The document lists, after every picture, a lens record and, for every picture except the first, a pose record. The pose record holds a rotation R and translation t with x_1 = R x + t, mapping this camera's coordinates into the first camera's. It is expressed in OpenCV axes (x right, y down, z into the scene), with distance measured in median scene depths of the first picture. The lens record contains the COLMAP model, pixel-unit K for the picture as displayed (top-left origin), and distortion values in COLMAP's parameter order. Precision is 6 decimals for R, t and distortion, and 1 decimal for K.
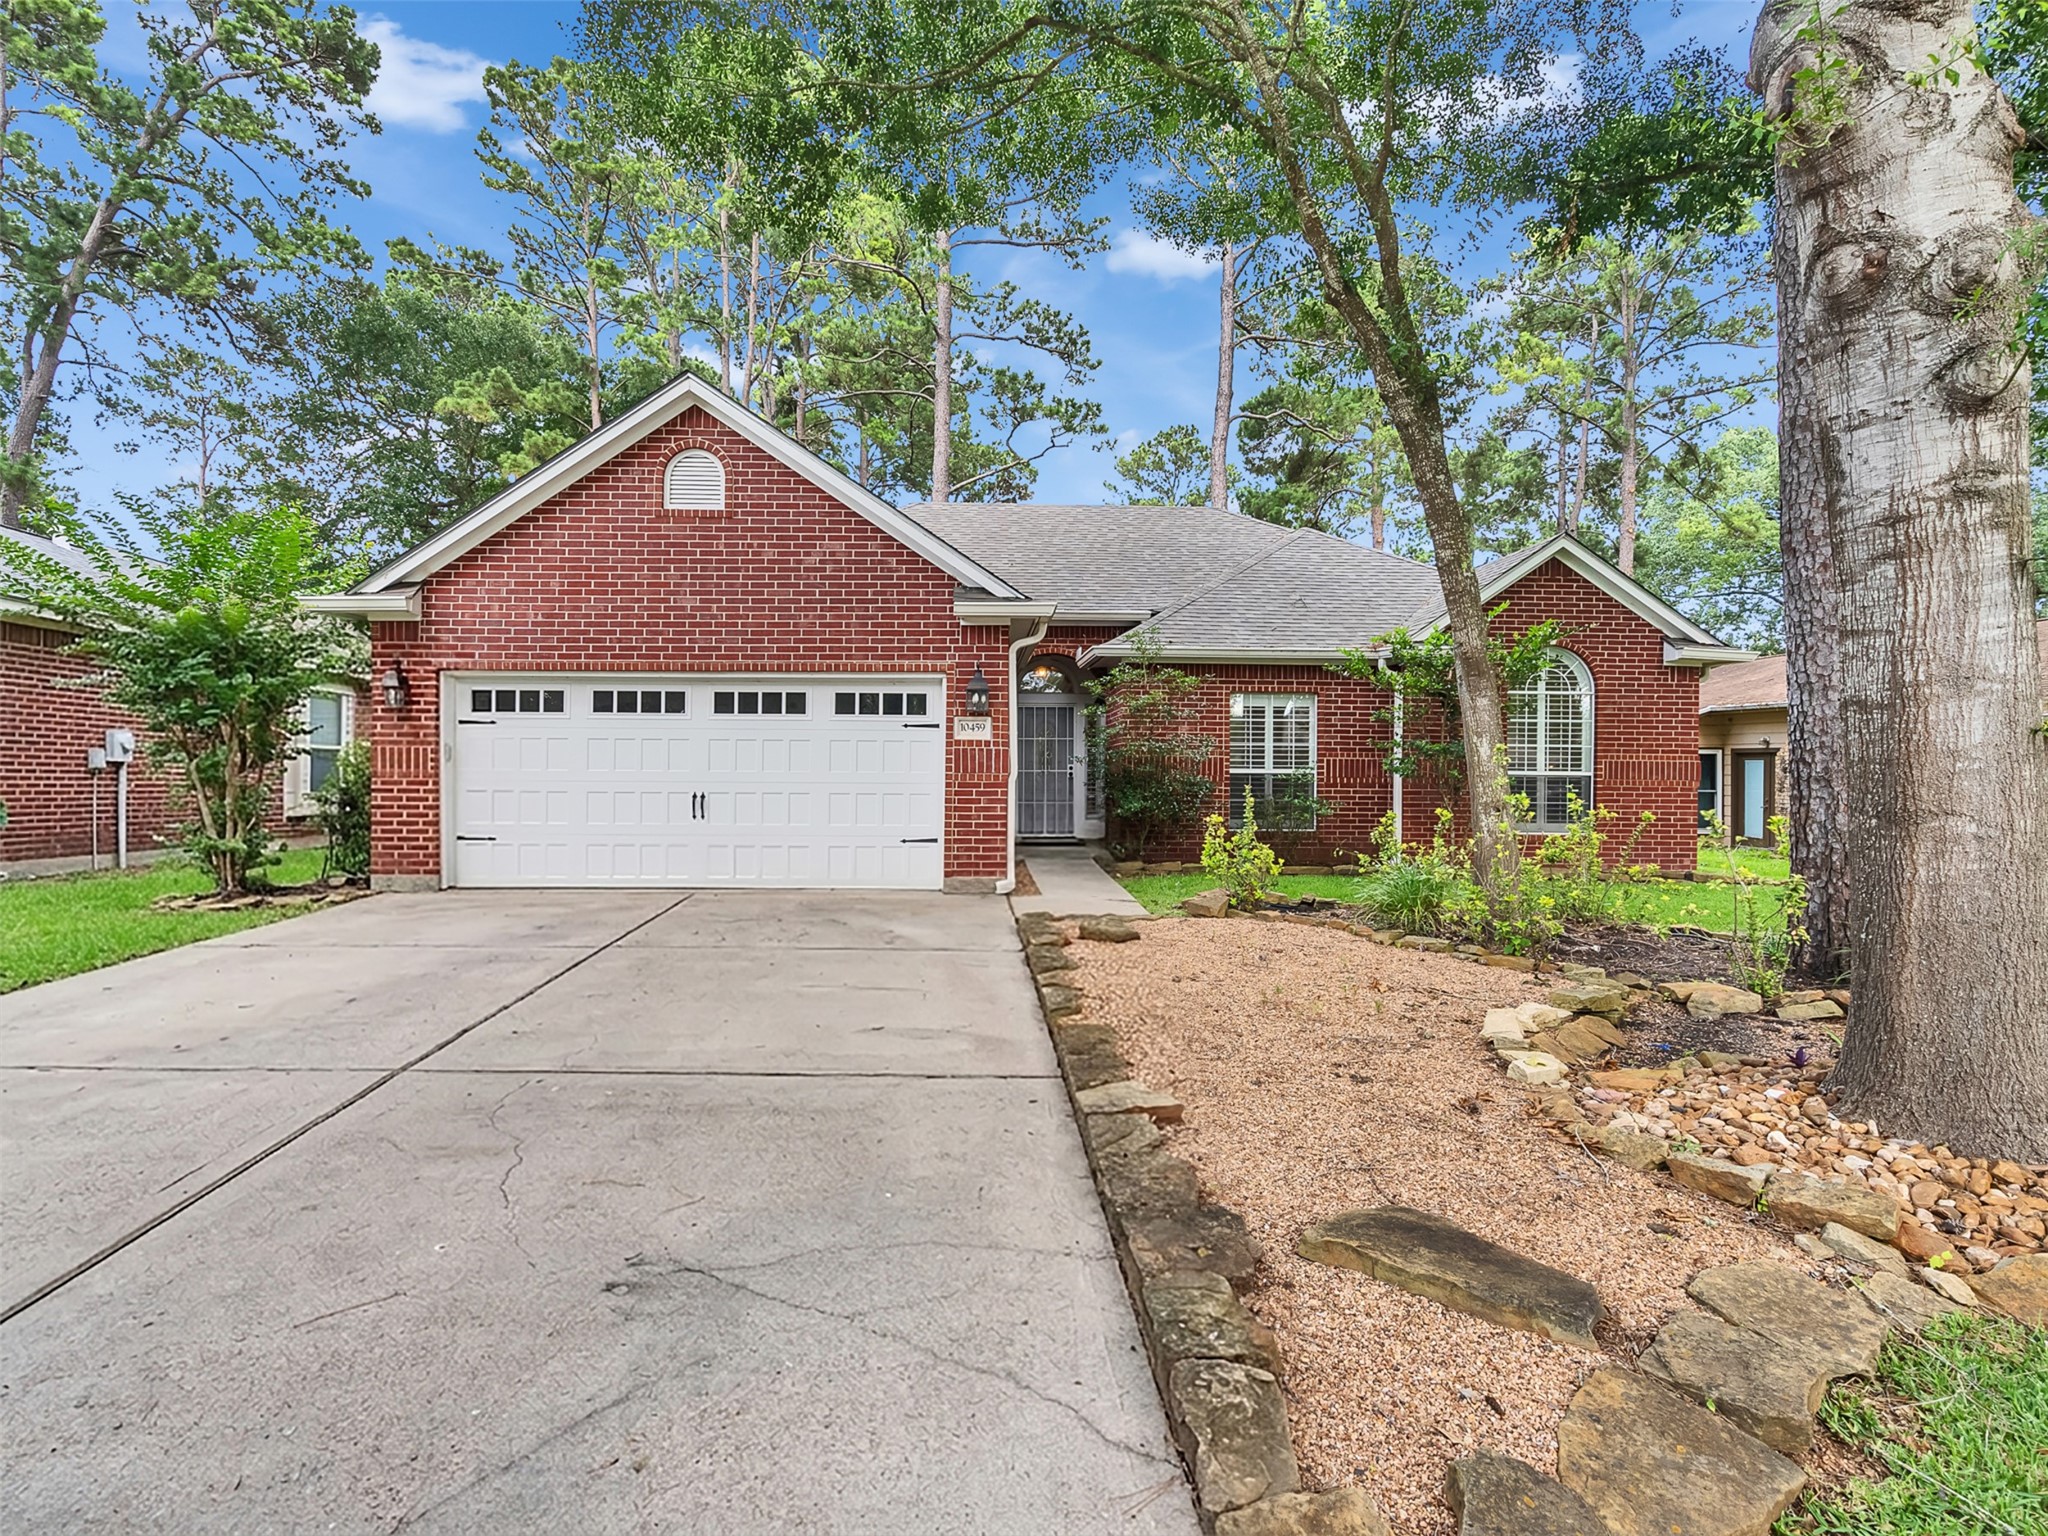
lens RADIAL K [[1044.3, 0, 1014.9], [0, 1044.3, 771.3], [0, 0, 1]] dist [-0.005091, 0.000071]
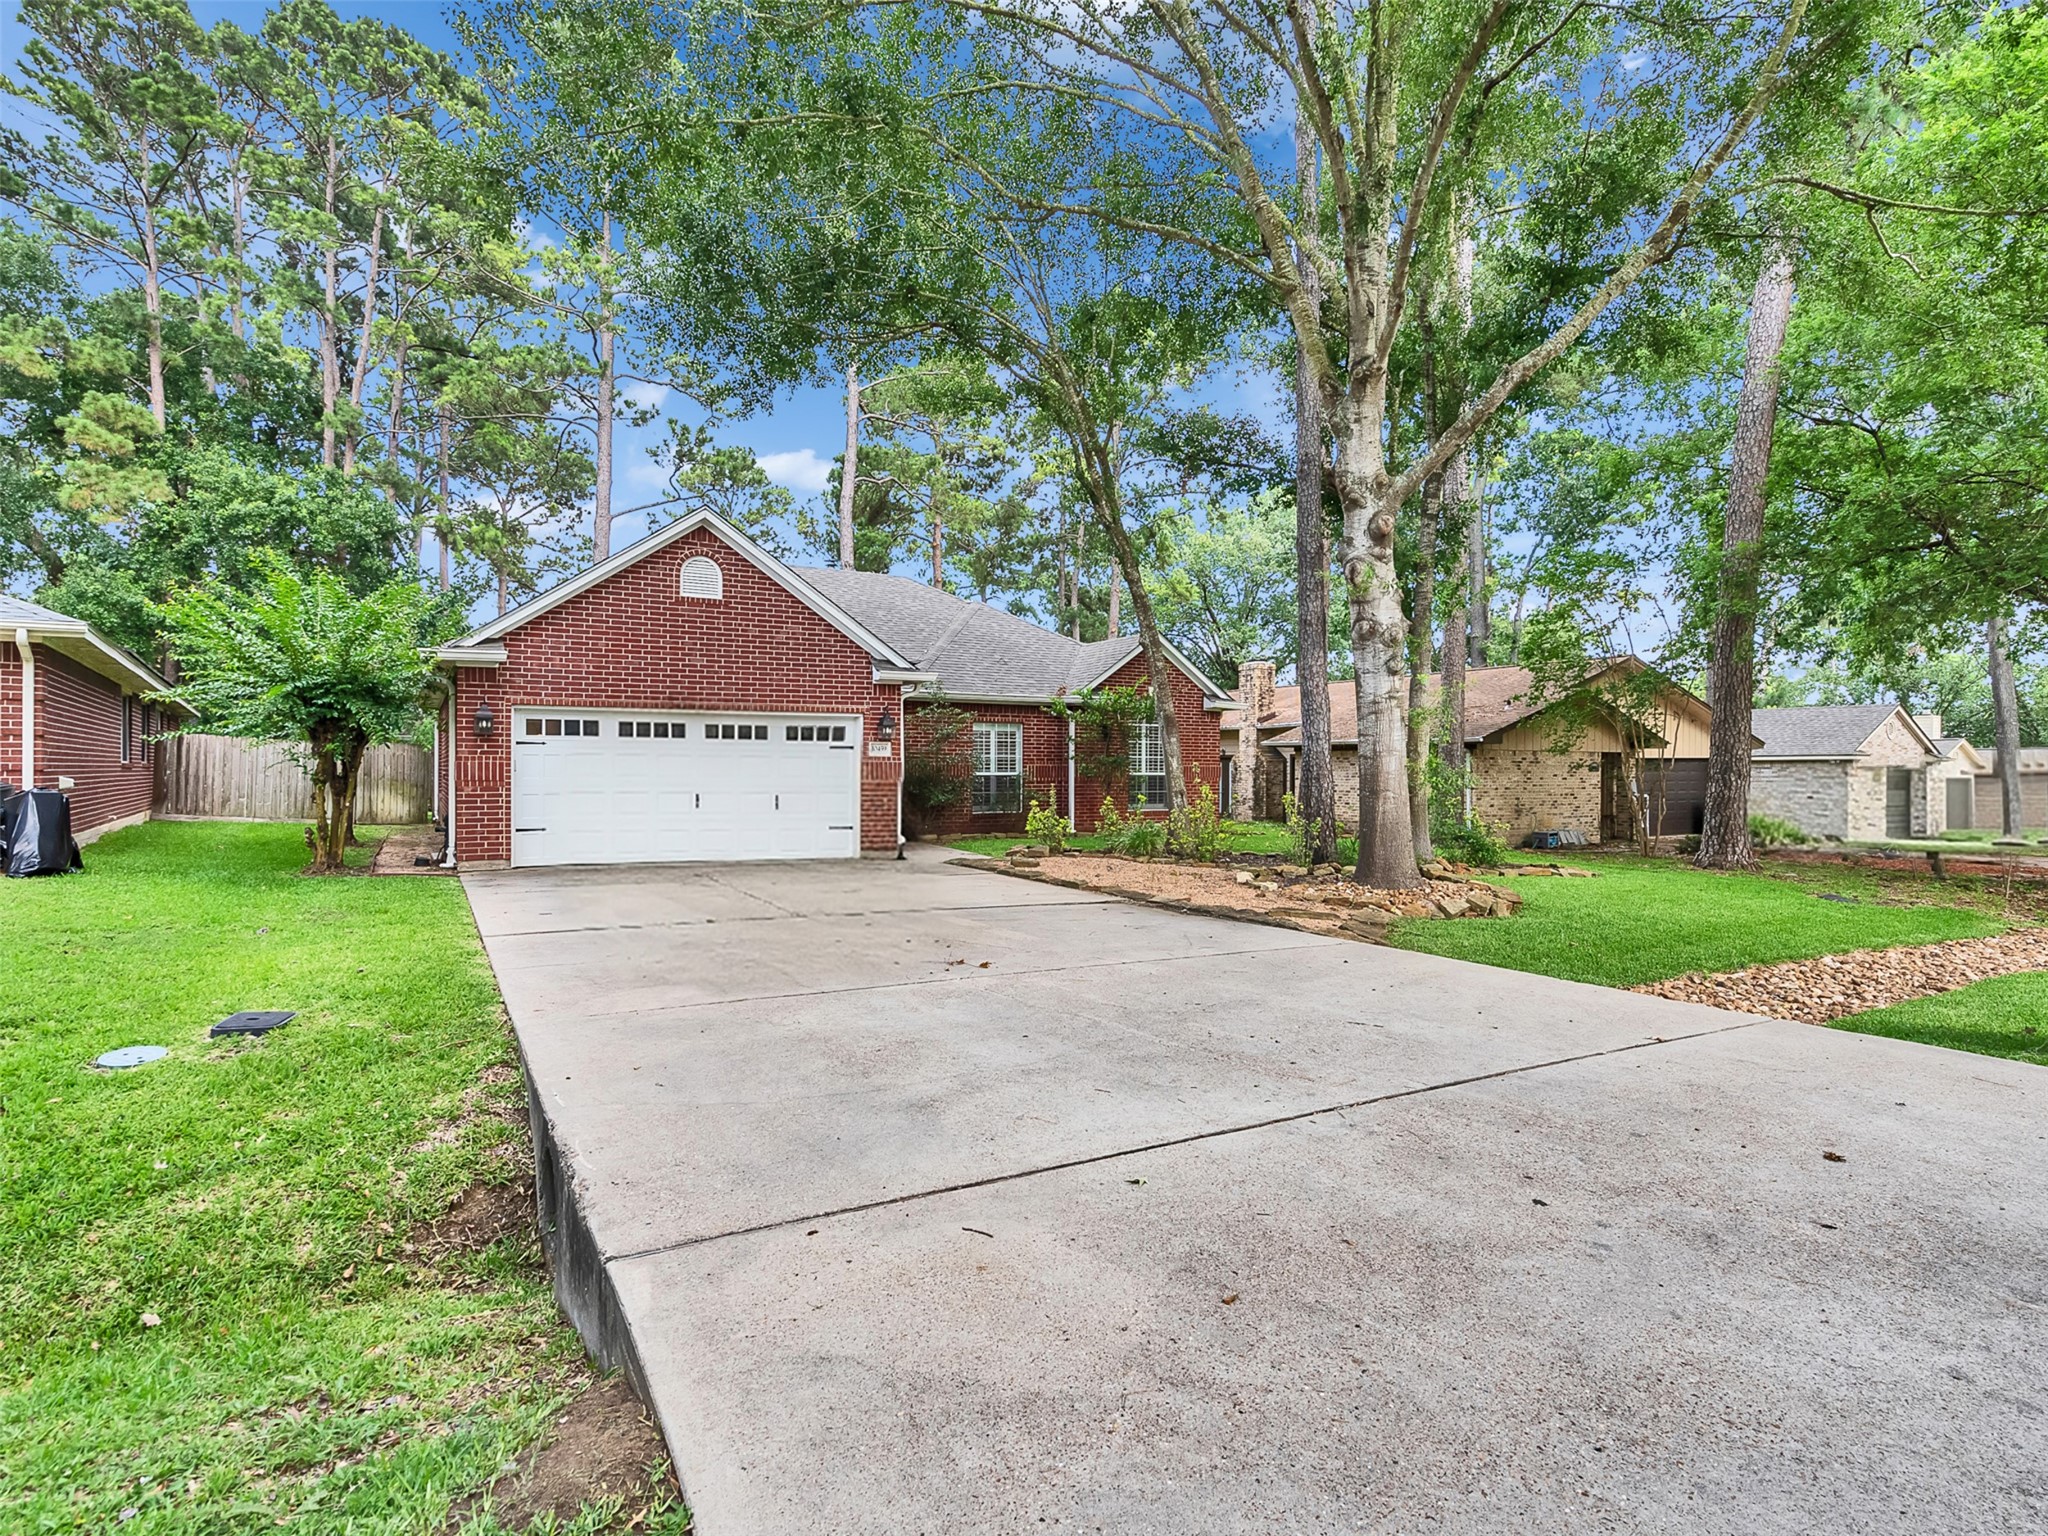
lens RADIAL K [[1044.3, 0, 1029.5], [0, 1044.3, 768.8], [0, 0, 1]] dist [-0.005091, 0.000071]
pose [[0.876149, -0.005086, 0.482014, -0.598706], [0.004422, 0.999987, 0.002514, -0.014809], [-0.482020, -0.000071, 0.876160, -0.481583]]
